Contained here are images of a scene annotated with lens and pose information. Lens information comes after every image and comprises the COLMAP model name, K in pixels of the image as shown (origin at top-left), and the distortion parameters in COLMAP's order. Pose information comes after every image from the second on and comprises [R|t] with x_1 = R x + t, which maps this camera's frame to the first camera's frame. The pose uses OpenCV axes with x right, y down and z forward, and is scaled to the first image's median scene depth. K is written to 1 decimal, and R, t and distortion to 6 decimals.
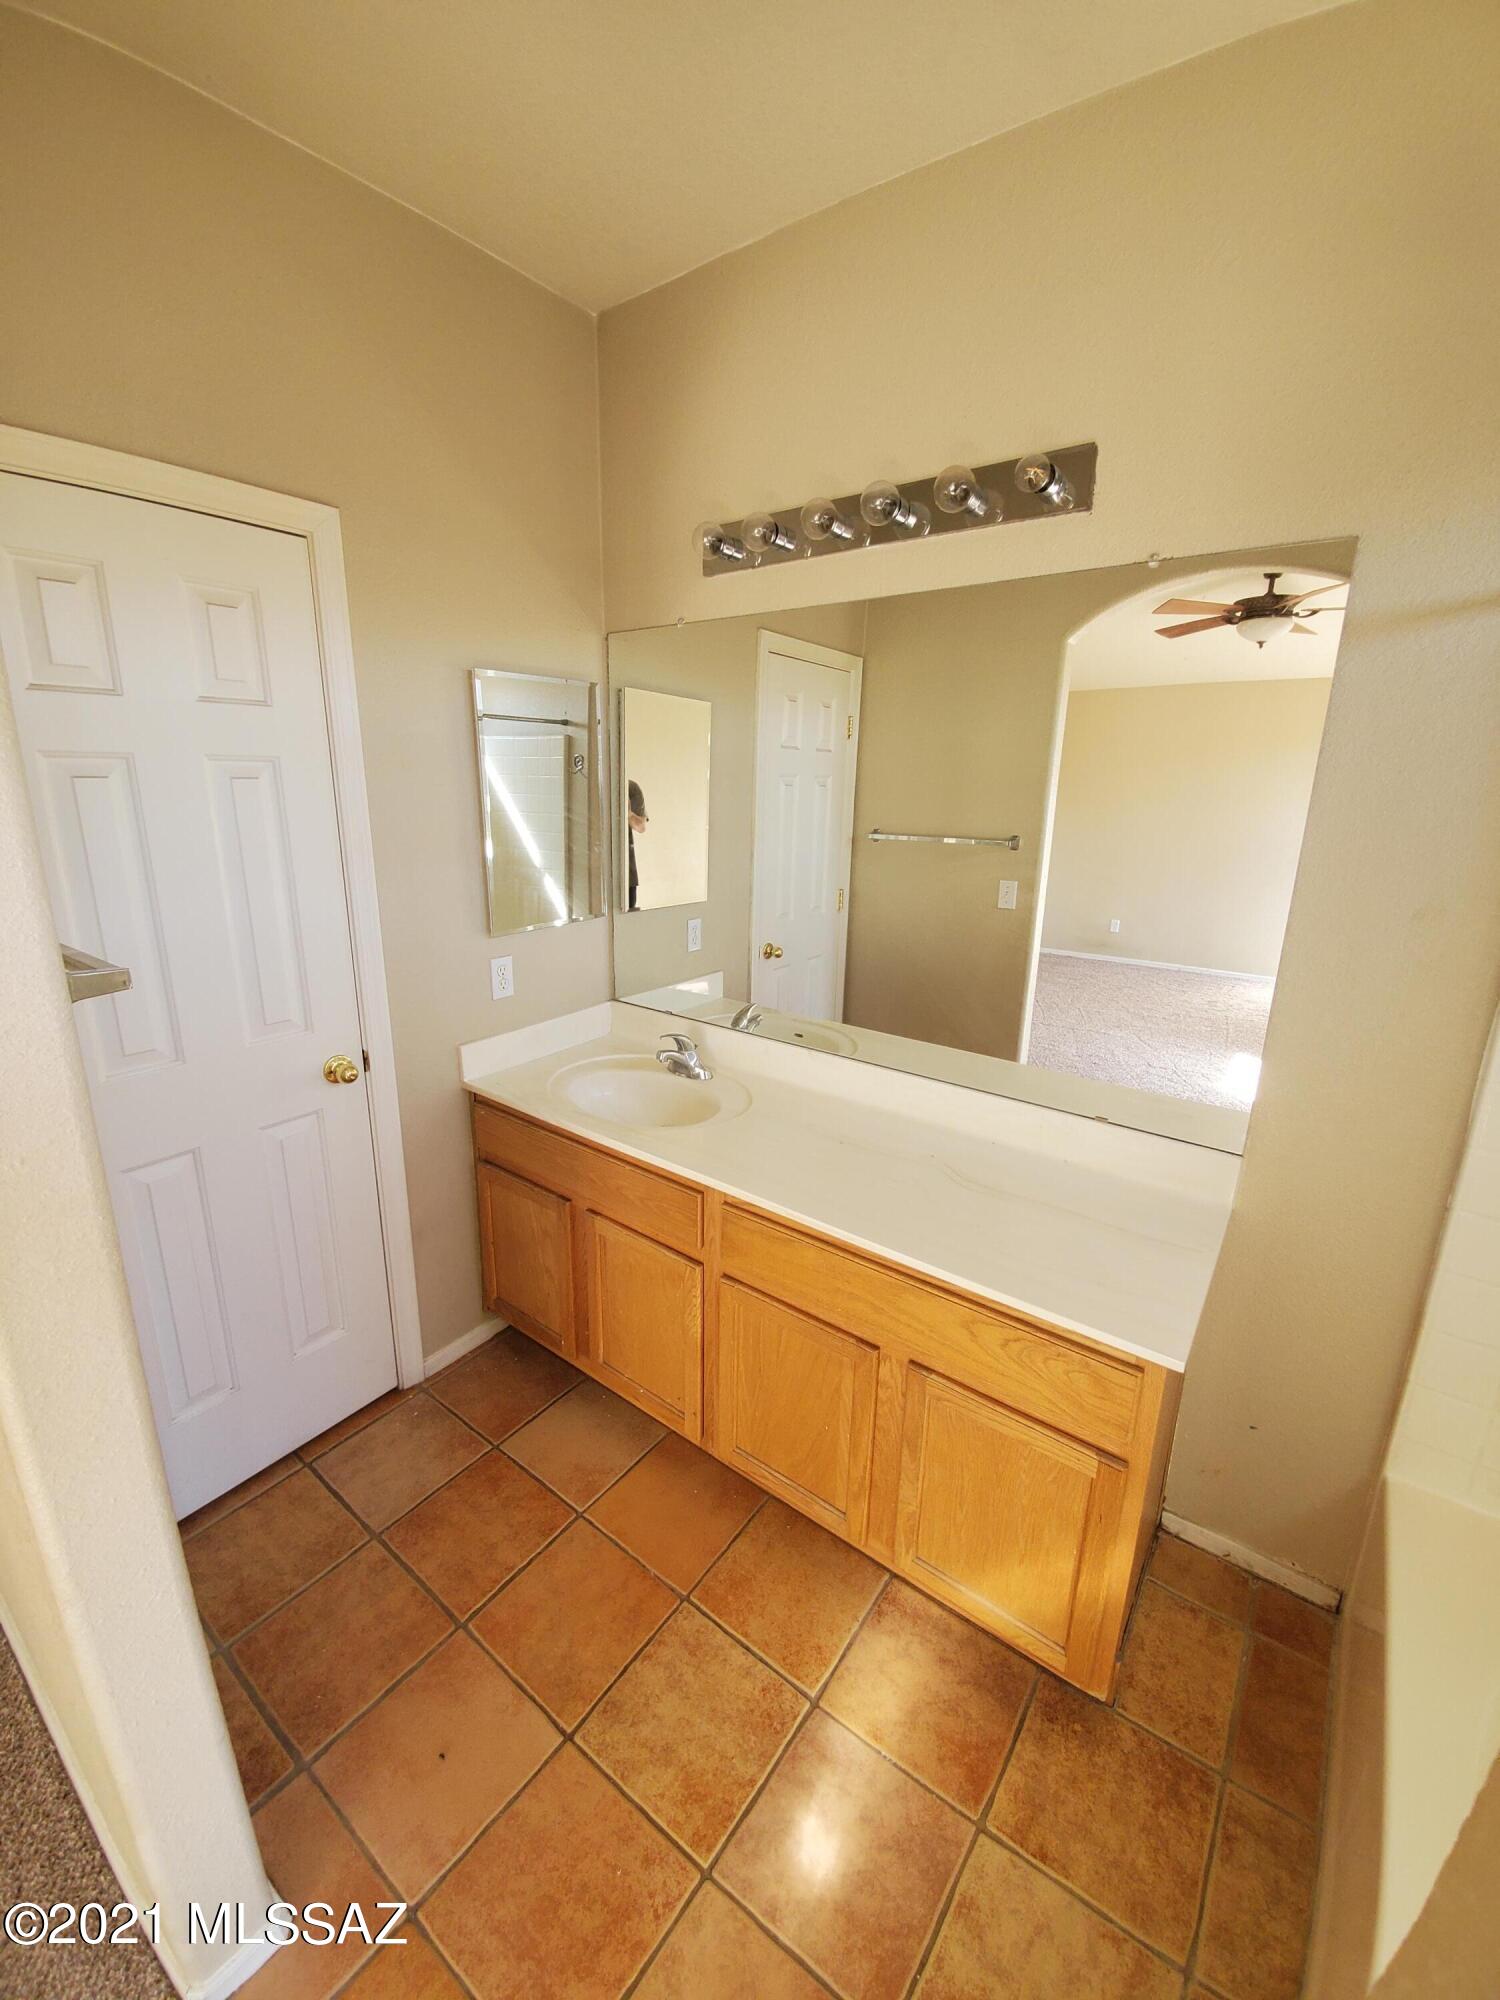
lens RADIAL K [[797.2, 0, 735.1], [0, 797.2, 983.1], [0, 0, 1]] dist [0.002141, -0.015462]
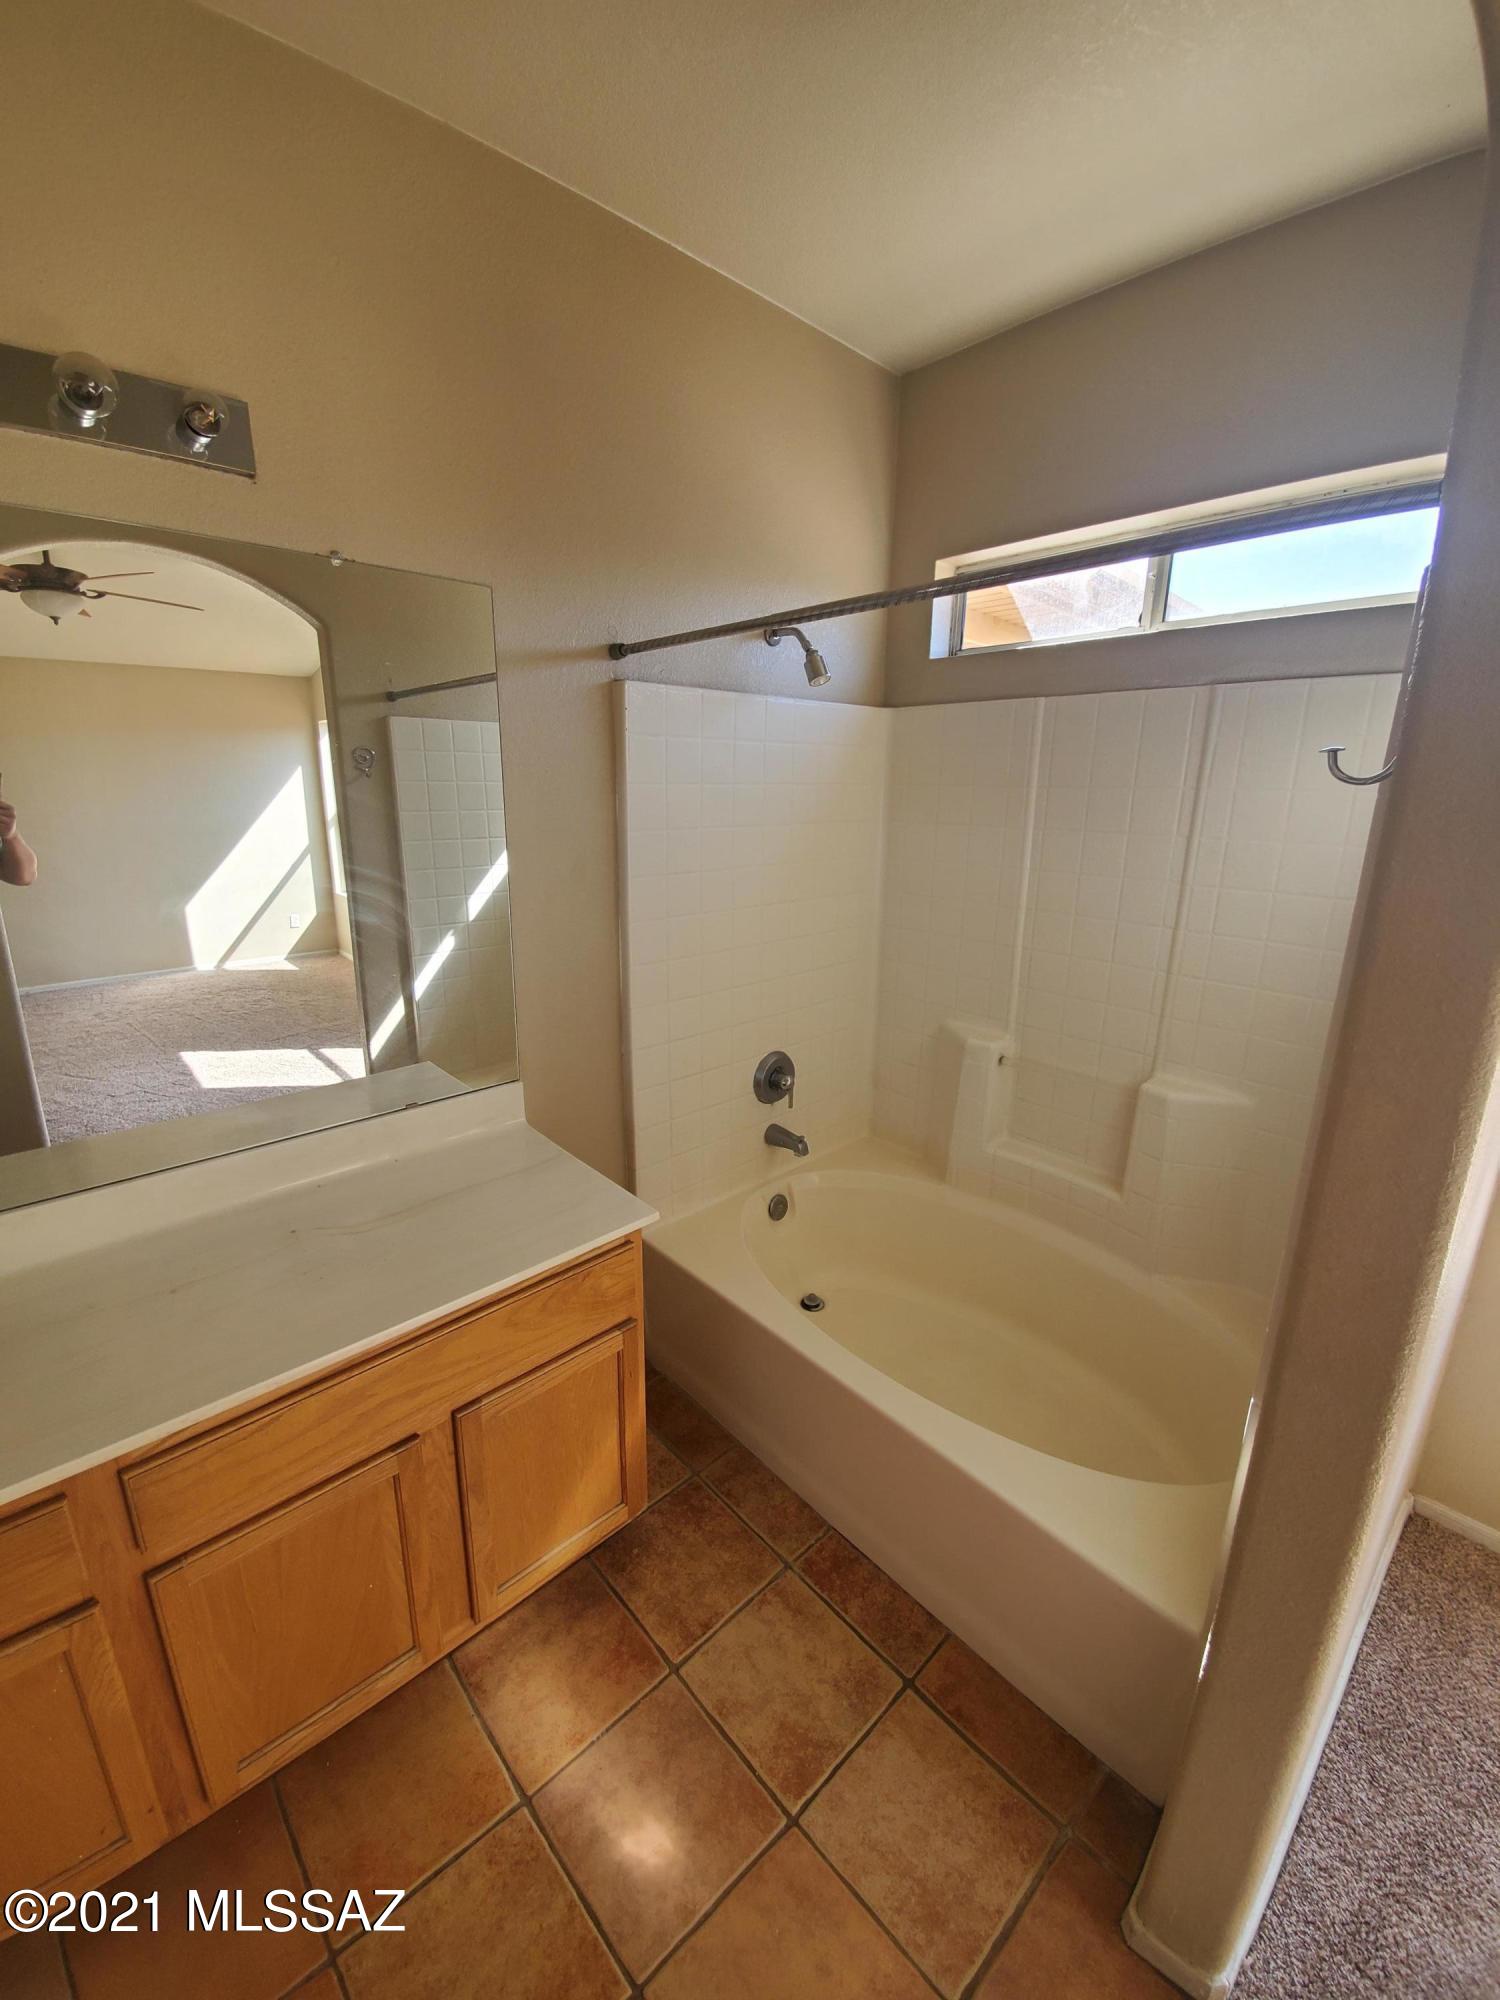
lens RADIAL K [[797.2, 0, 735.1], [0, 797.2, 983.1], [0, 0, 1]] dist [0.002141, -0.015462]
pose [[0.180972, -0.258042, 0.949033, -0.488160], [0.241112, 0.947159, 0.211555, -0.116588], [-0.953475, 0.190538, 0.233626, 0.398380]]
